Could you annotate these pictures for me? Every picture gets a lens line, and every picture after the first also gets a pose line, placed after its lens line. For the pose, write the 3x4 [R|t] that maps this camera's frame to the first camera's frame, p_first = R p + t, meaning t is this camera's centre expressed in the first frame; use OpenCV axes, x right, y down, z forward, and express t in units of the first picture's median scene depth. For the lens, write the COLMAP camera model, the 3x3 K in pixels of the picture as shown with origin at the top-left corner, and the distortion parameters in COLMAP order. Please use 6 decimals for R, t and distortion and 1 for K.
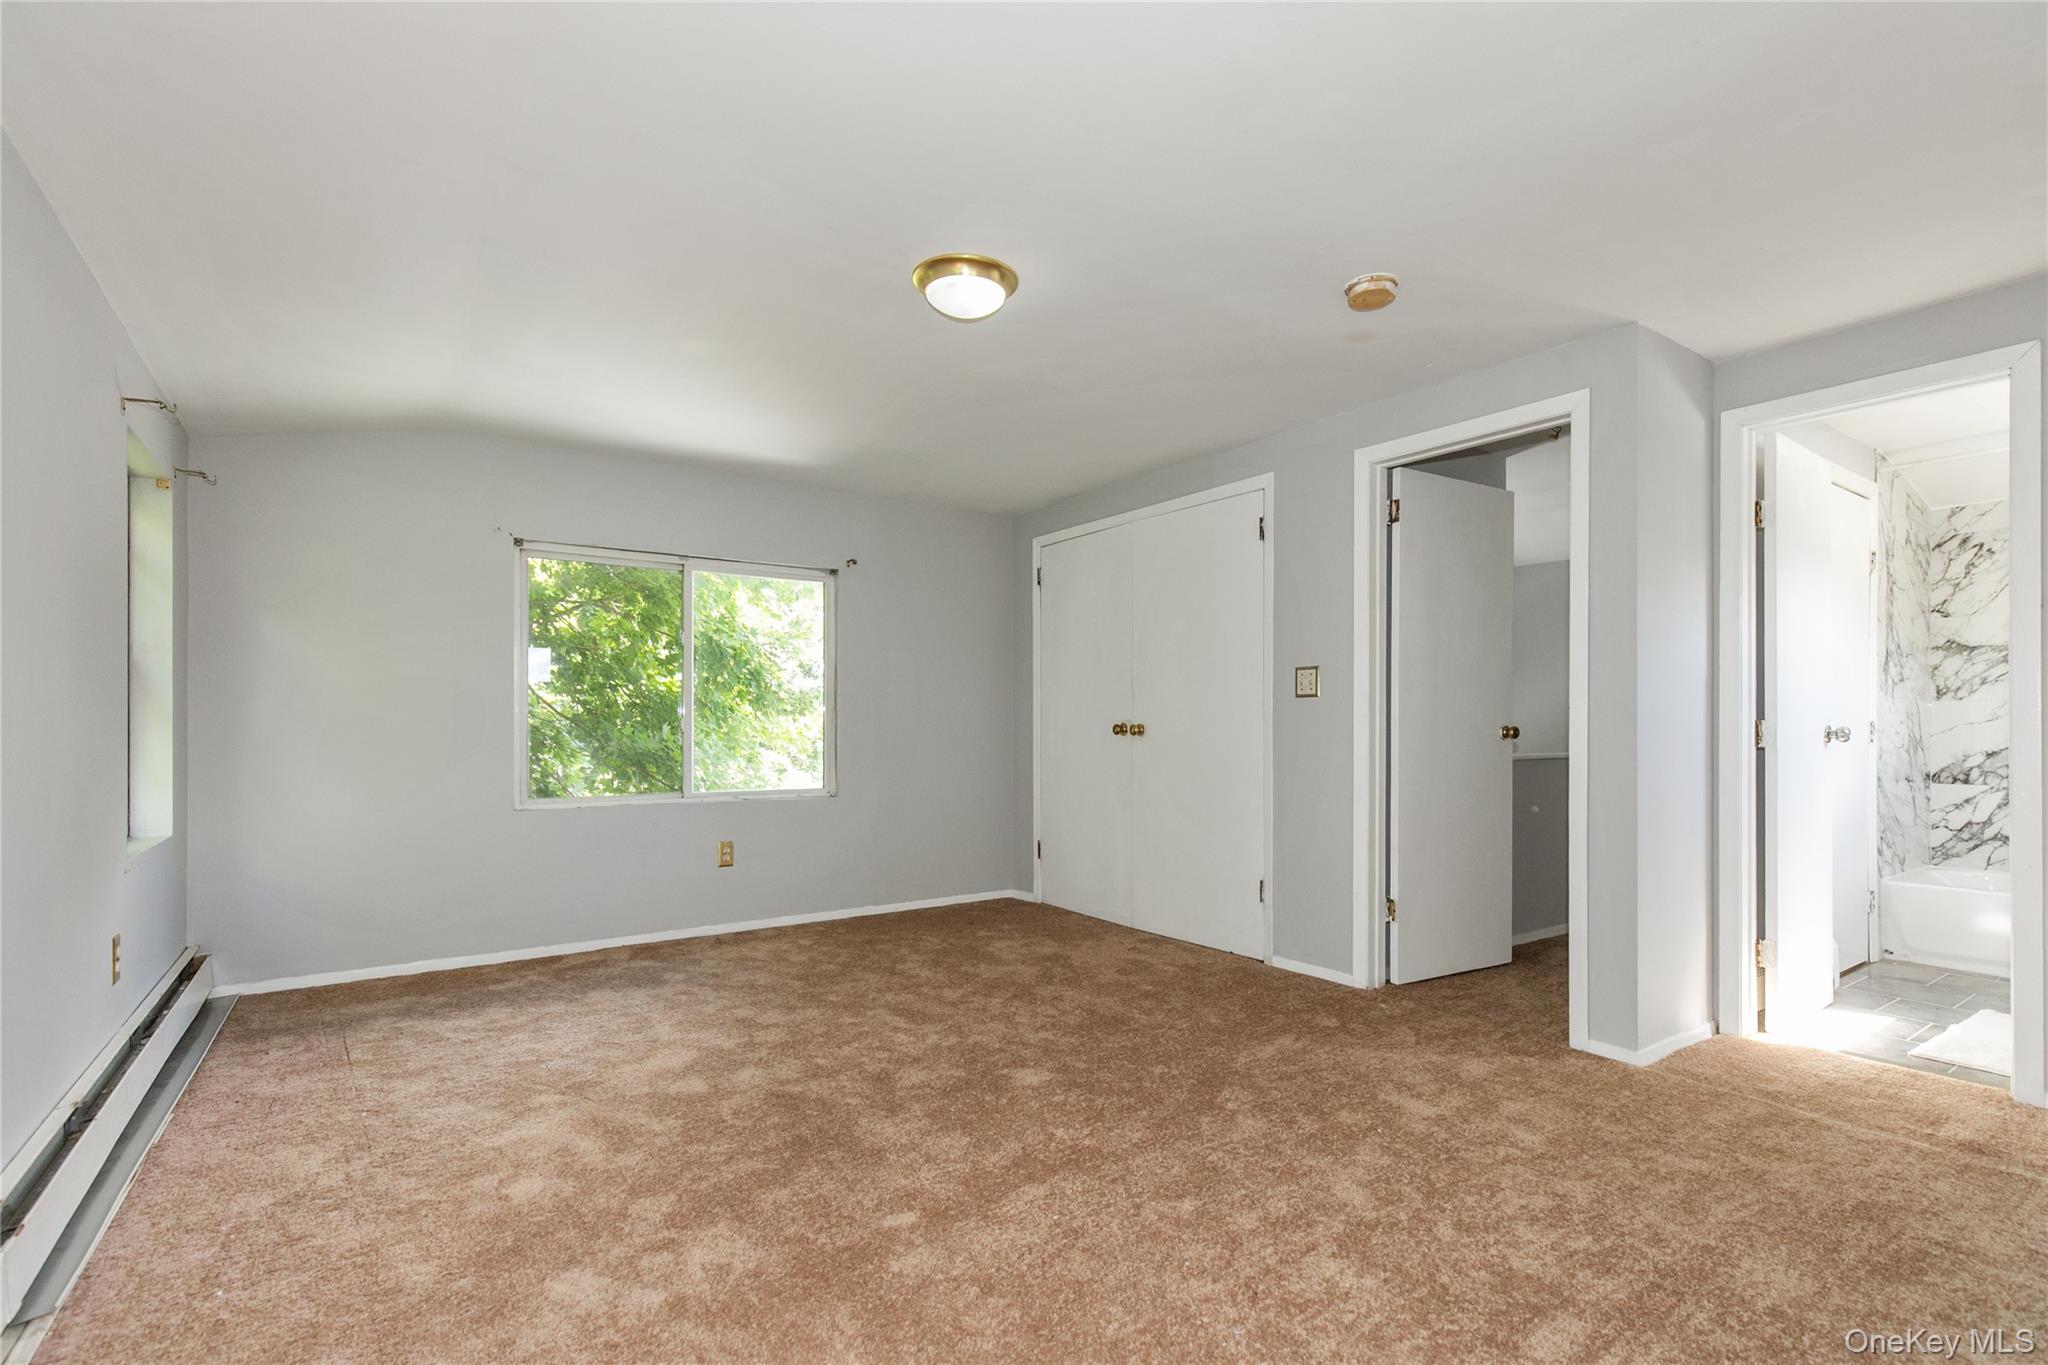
lens RADIAL K [[940.8, 0, 1033.8], [0, 940.8, 721.3], [0, 0, 1]] dist [0.005828, -0.001806]
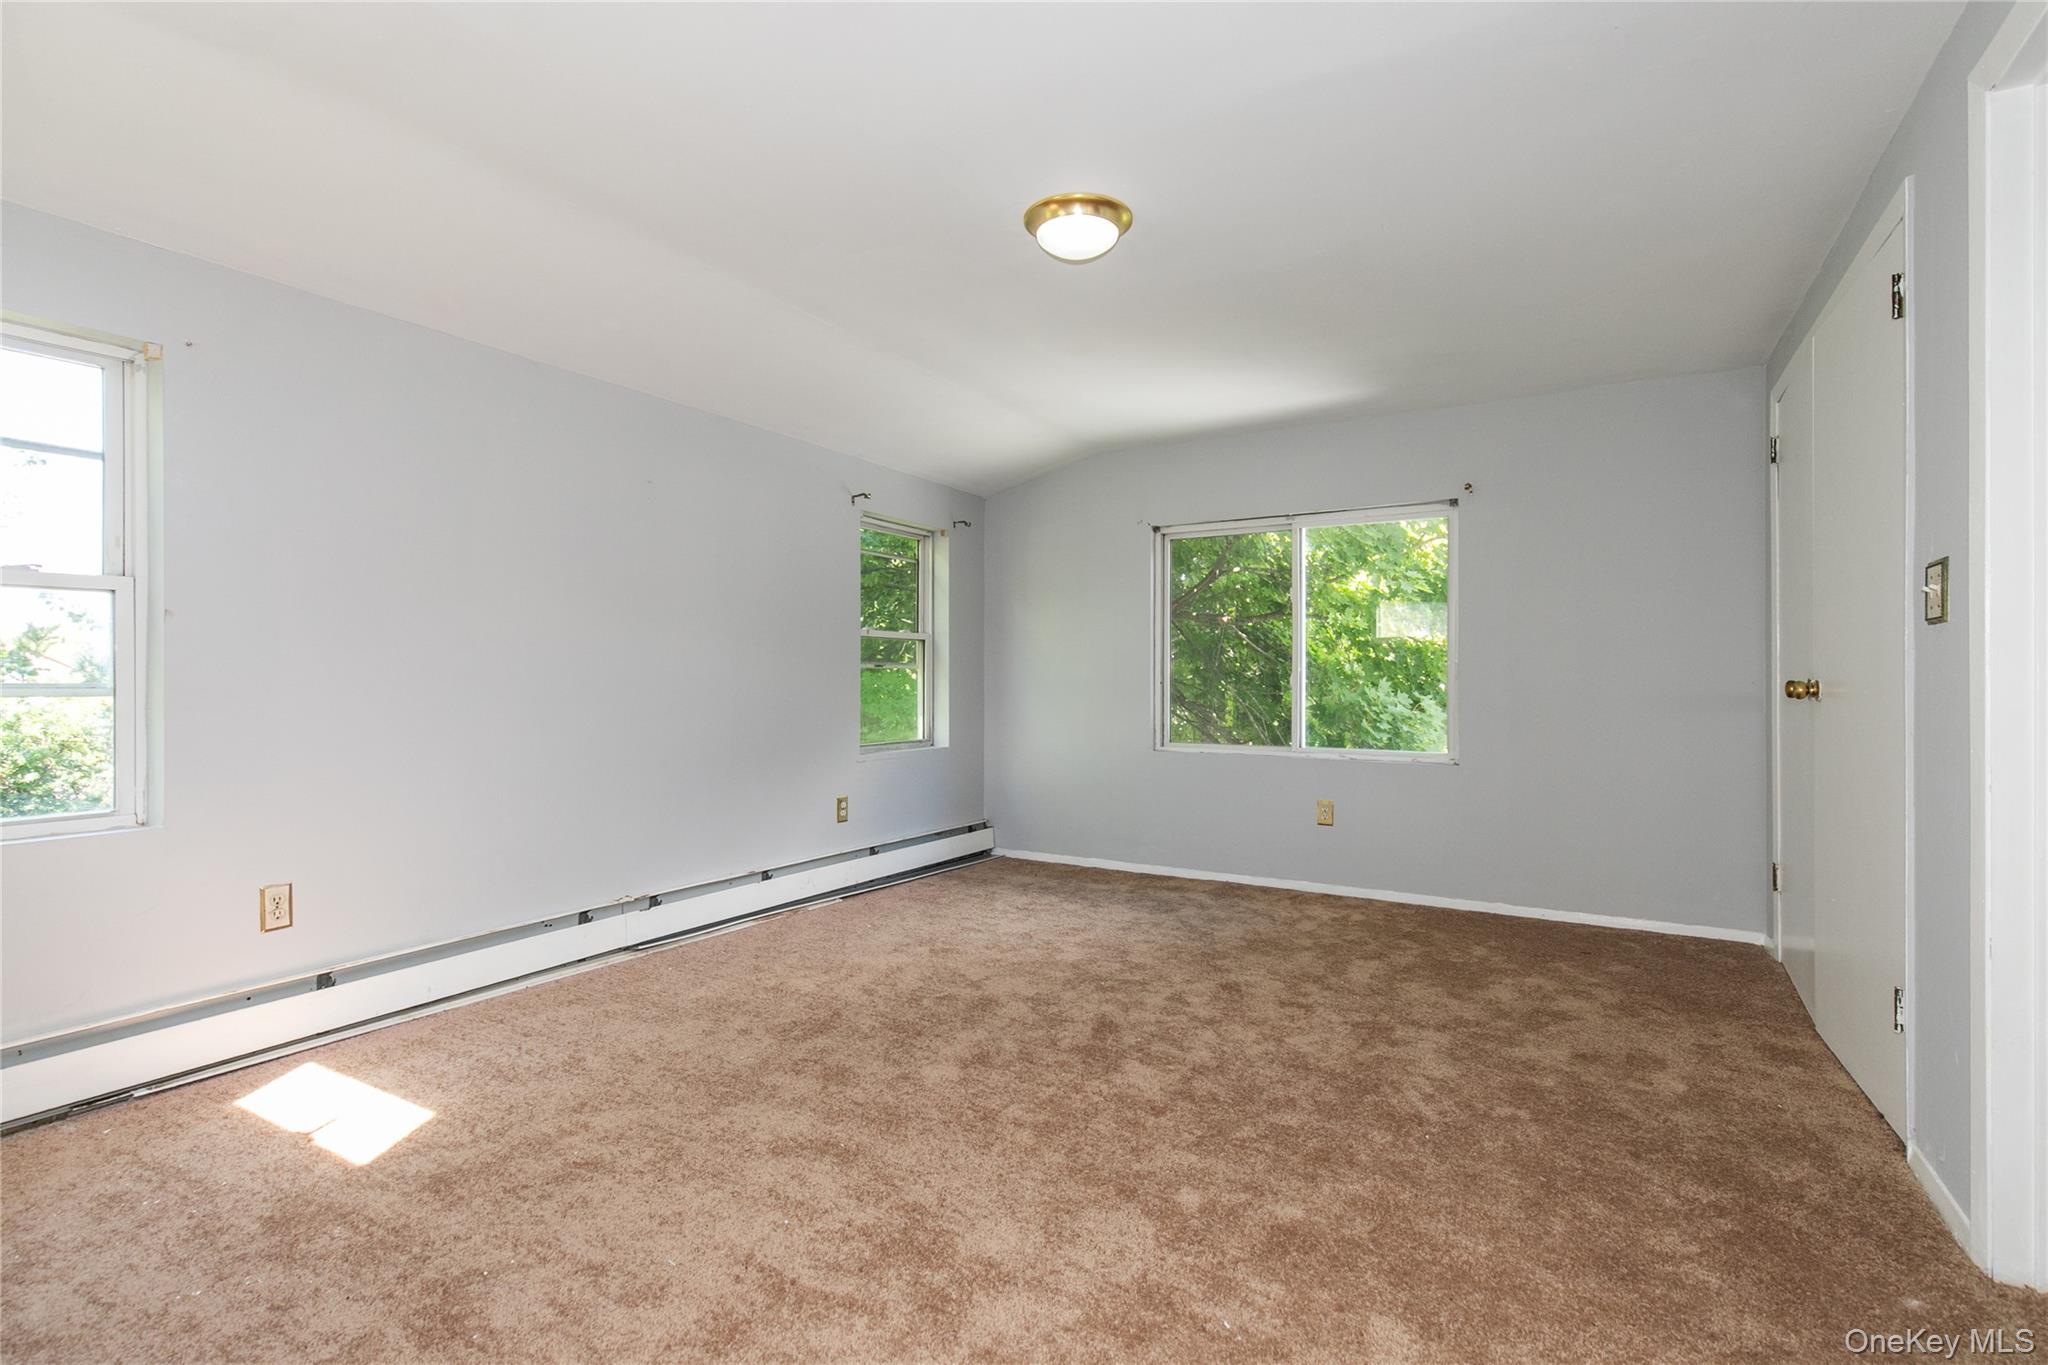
lens RADIAL K [[940.8, 0, 1020.3], [0, 940.8, 683.3], [0, 0, 1]] dist [0.005828, -0.001806]
pose [[0.408100, 0.004116, -0.912928, 0.638572], [0.001181, 0.999987, 0.005037, 0.002046], [0.912936, -0.003134, 0.408090, 0.453660]]
